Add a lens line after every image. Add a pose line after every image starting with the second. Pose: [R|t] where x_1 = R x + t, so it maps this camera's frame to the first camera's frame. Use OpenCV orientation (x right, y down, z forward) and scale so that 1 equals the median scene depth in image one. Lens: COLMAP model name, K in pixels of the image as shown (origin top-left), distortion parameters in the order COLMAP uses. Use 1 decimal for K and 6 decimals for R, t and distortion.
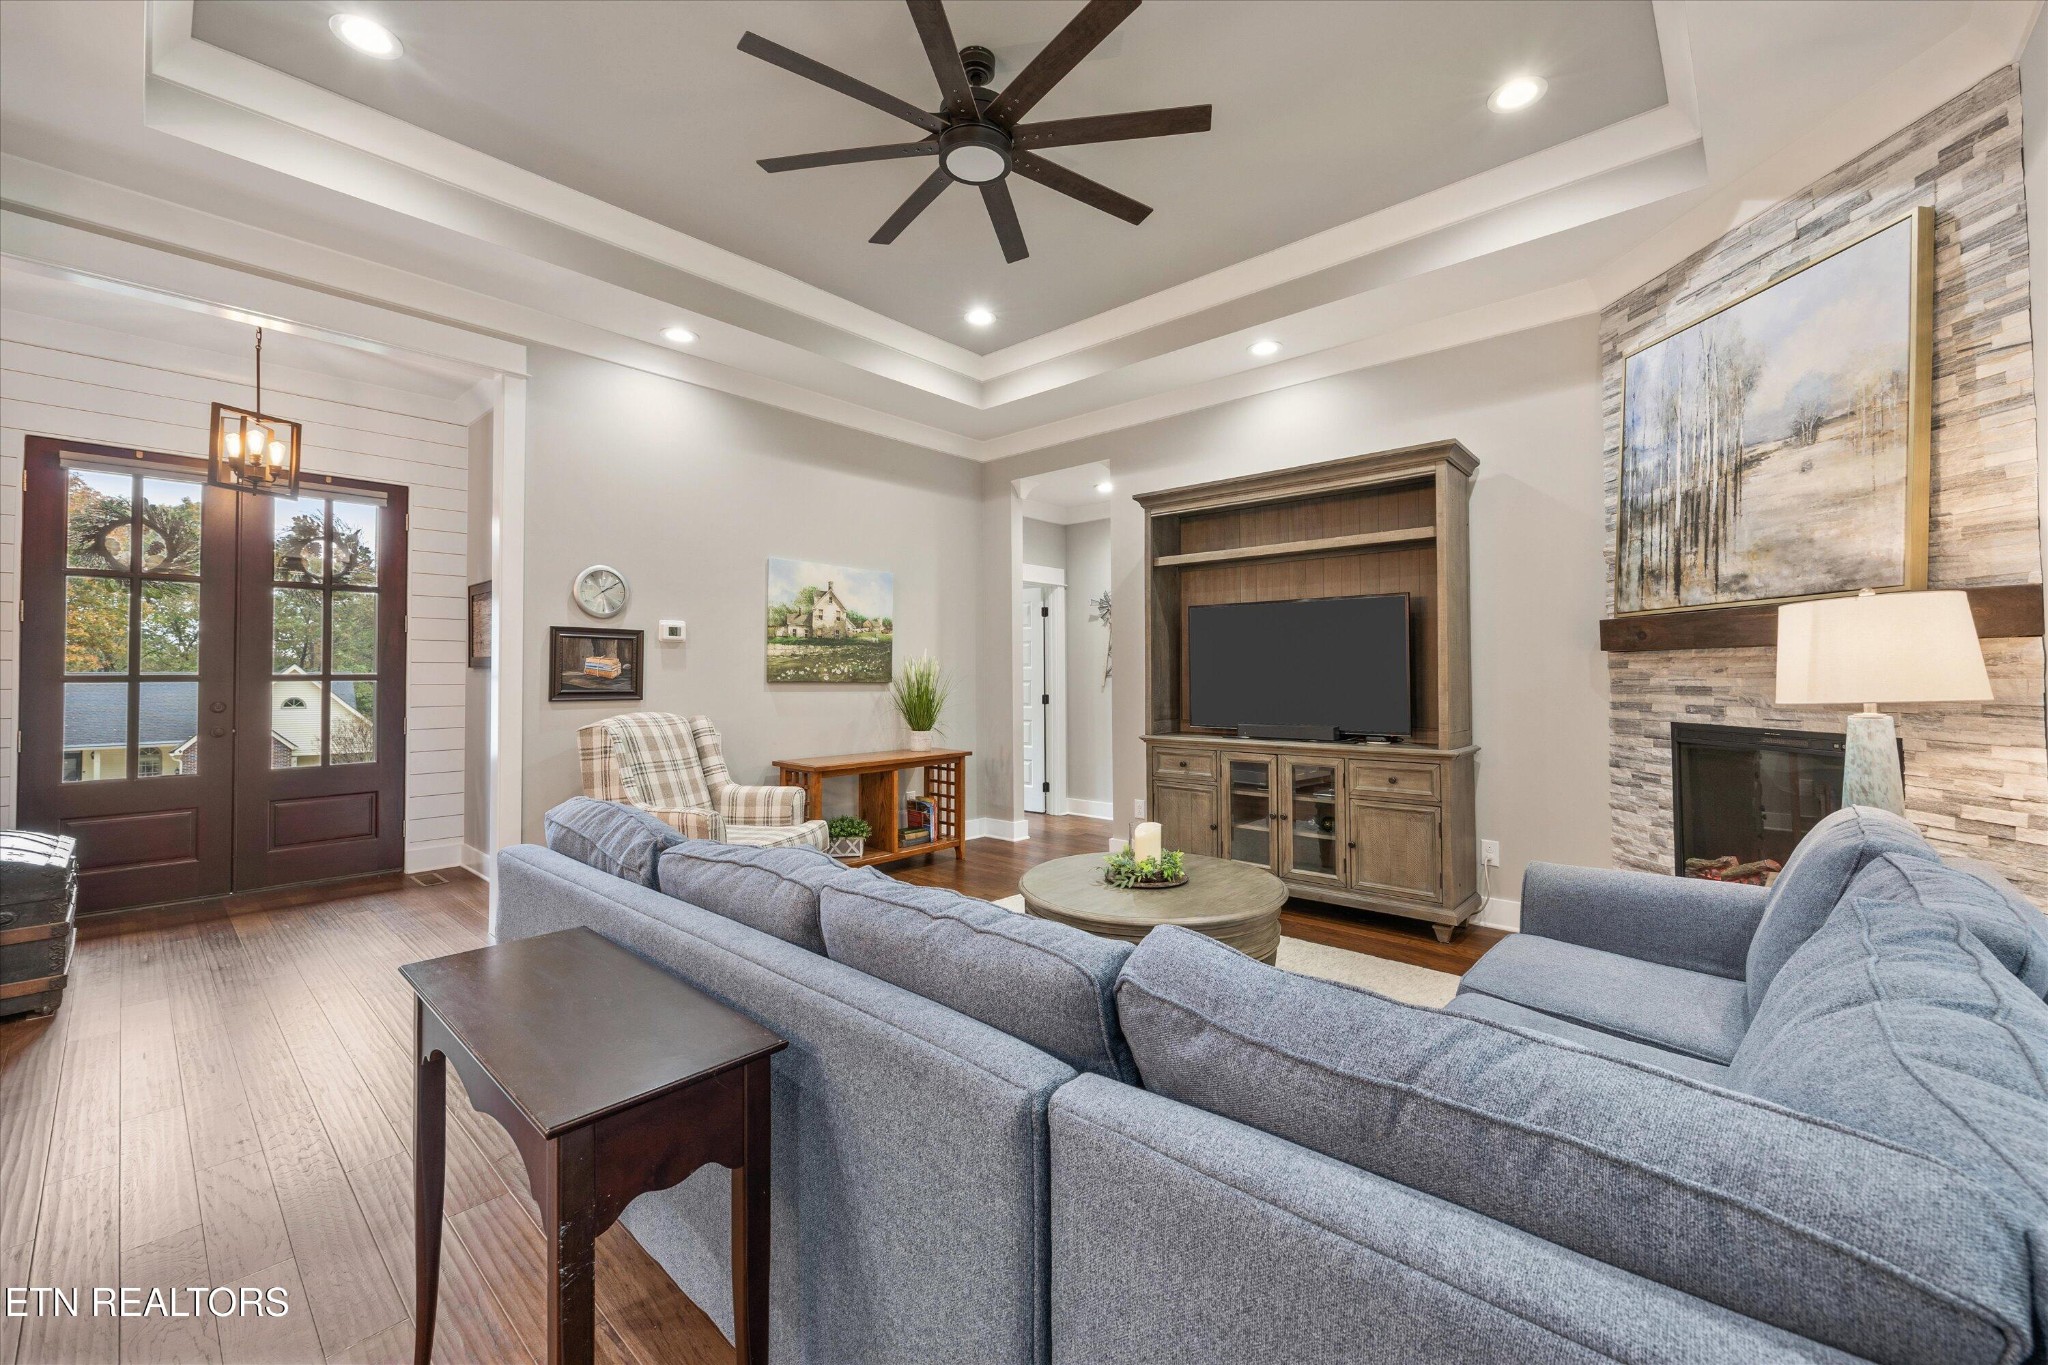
lens RADIAL K [[812.1, 0, 1038.5], [0, 812.1, 655.0], [0, 0, 1]] dist [-0.001574, -0.000724]
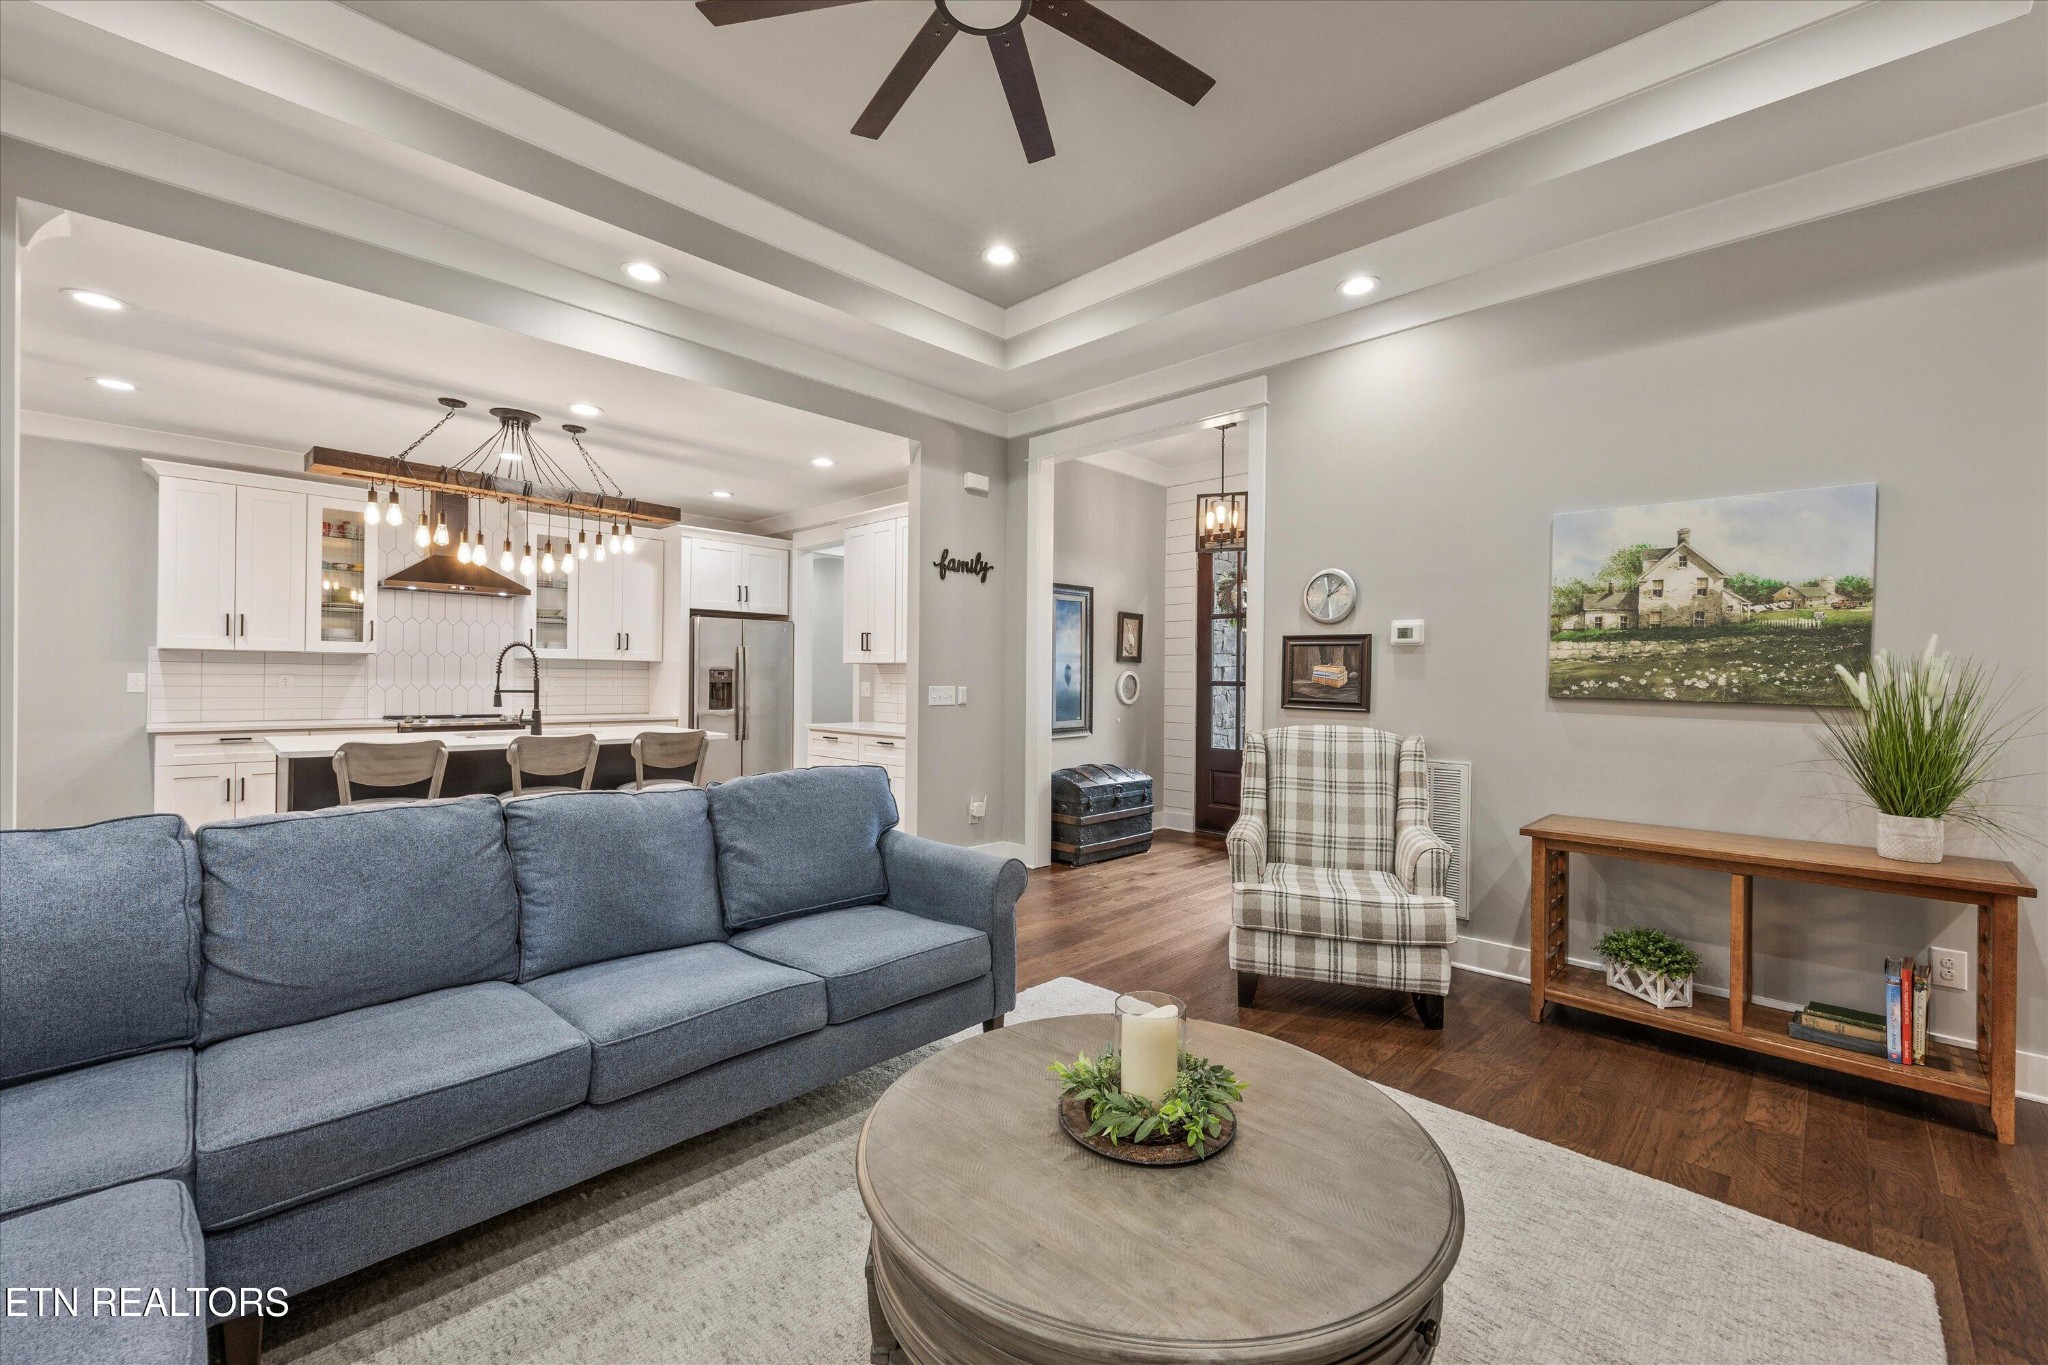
lens RADIAL K [[826.3, 0, 1033.5], [0, 826.3, 682.6], [0, 0, 1]] dist [0.000497, 0.000082]
pose [[-0.038348, 0.006482, -0.999243, 0.587501], [0.010164, 0.999930, 0.006097, 0.018393], [0.999213, -0.009923, -0.038411, 0.915633]]
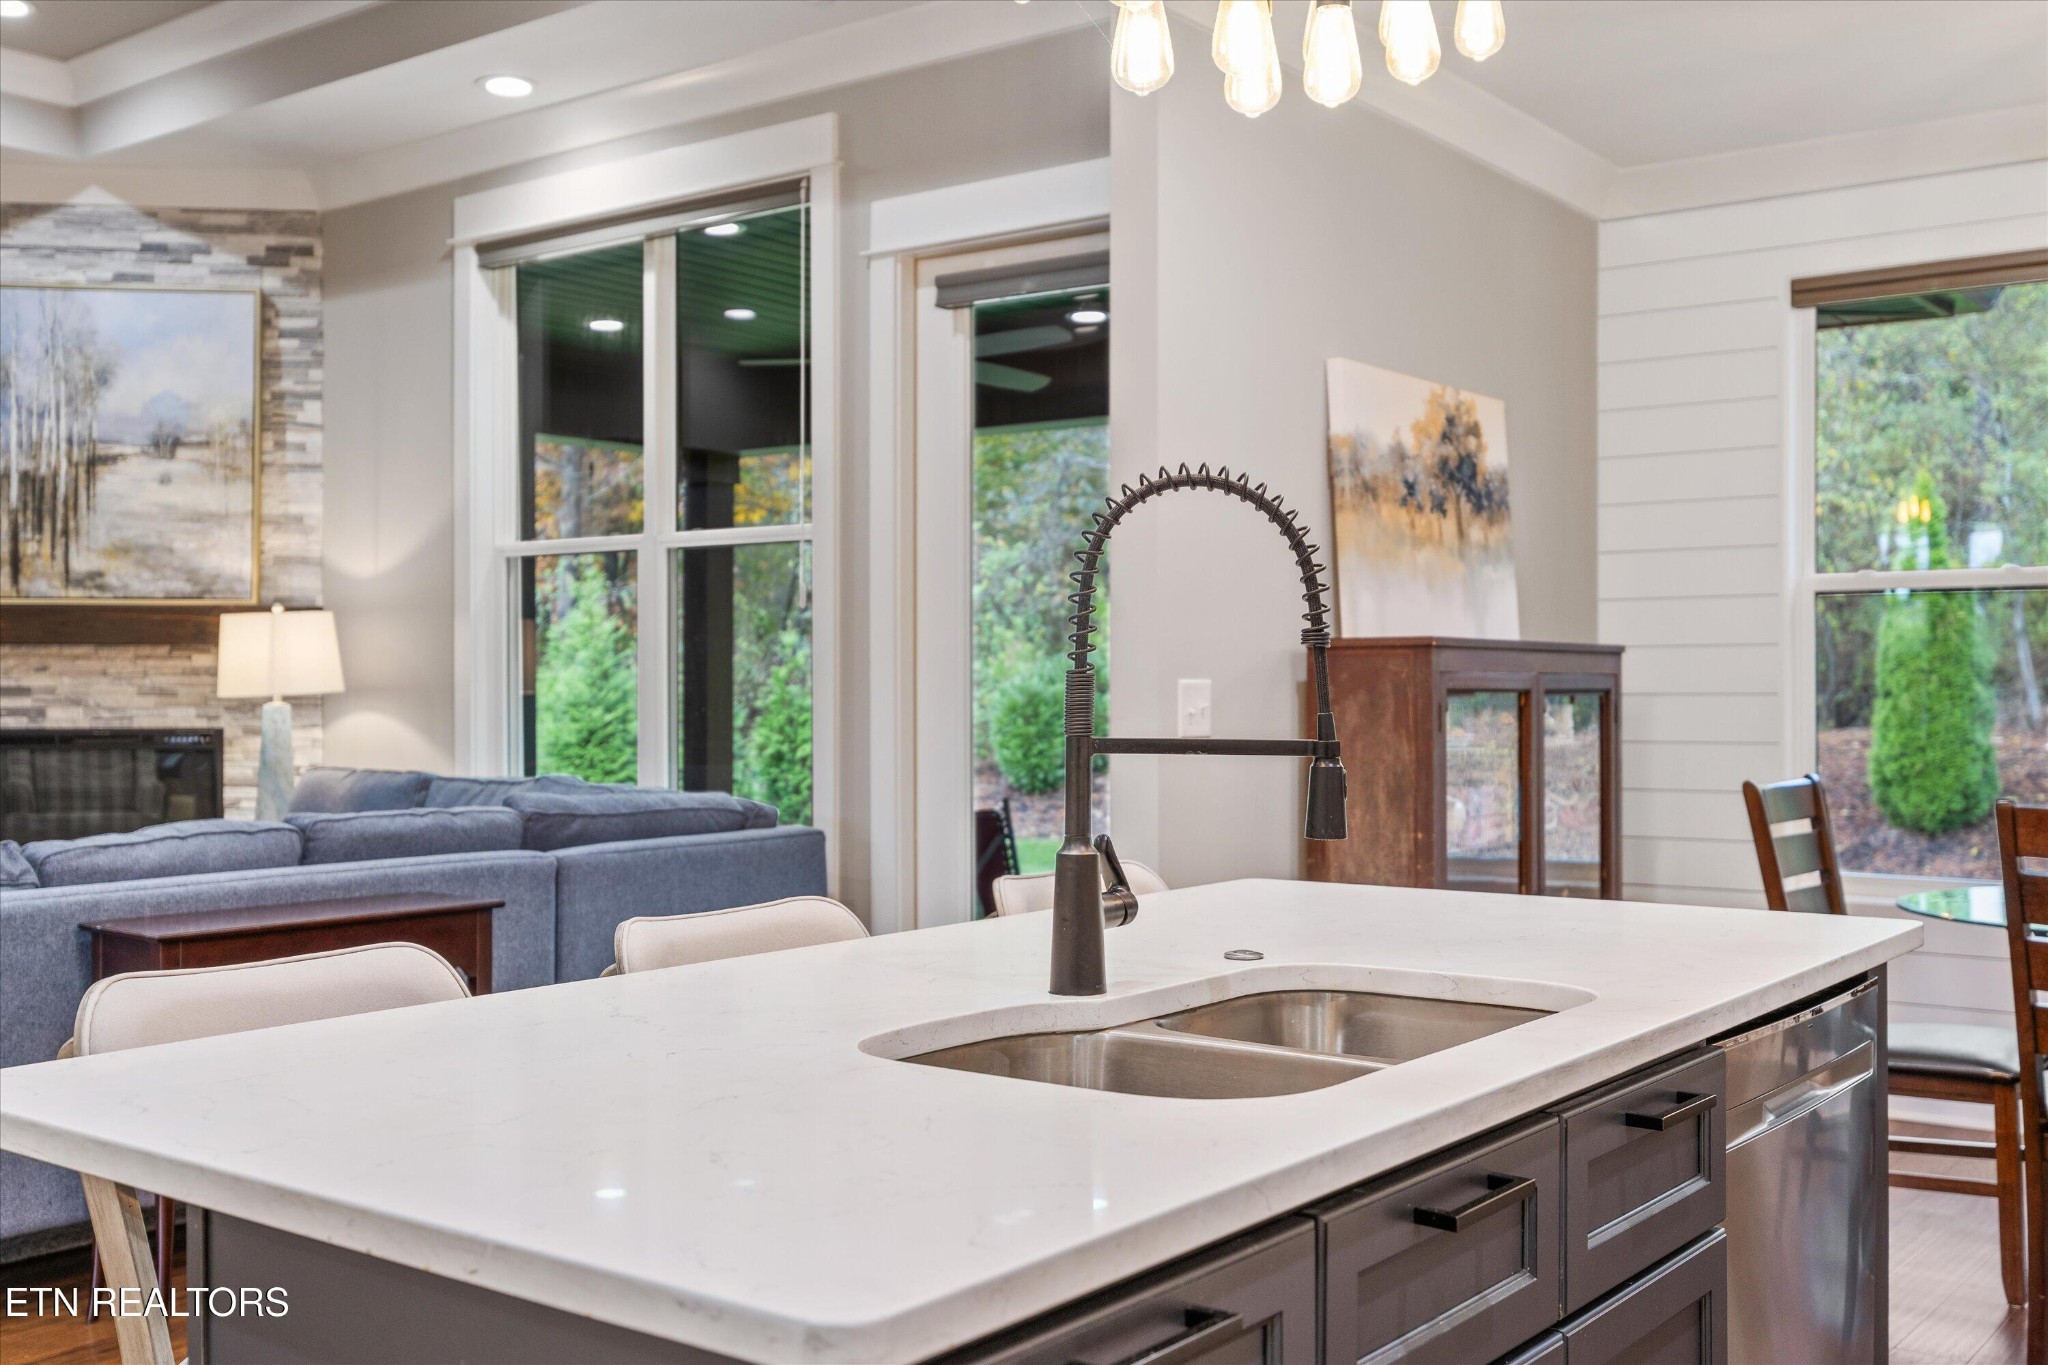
lens RADIAL K [[2039.1, 0, 1024.0], [0, 2039.1, 682.5], [0, 0, 1]] dist [0.007238, 0.005741]
pose [[-0.064214, 0.003705, 0.997929, -1.517964], [-0.022754, 0.999728, -0.005176, 0.020342], [-0.997677, -0.023040, -0.064112, 0.028006]]
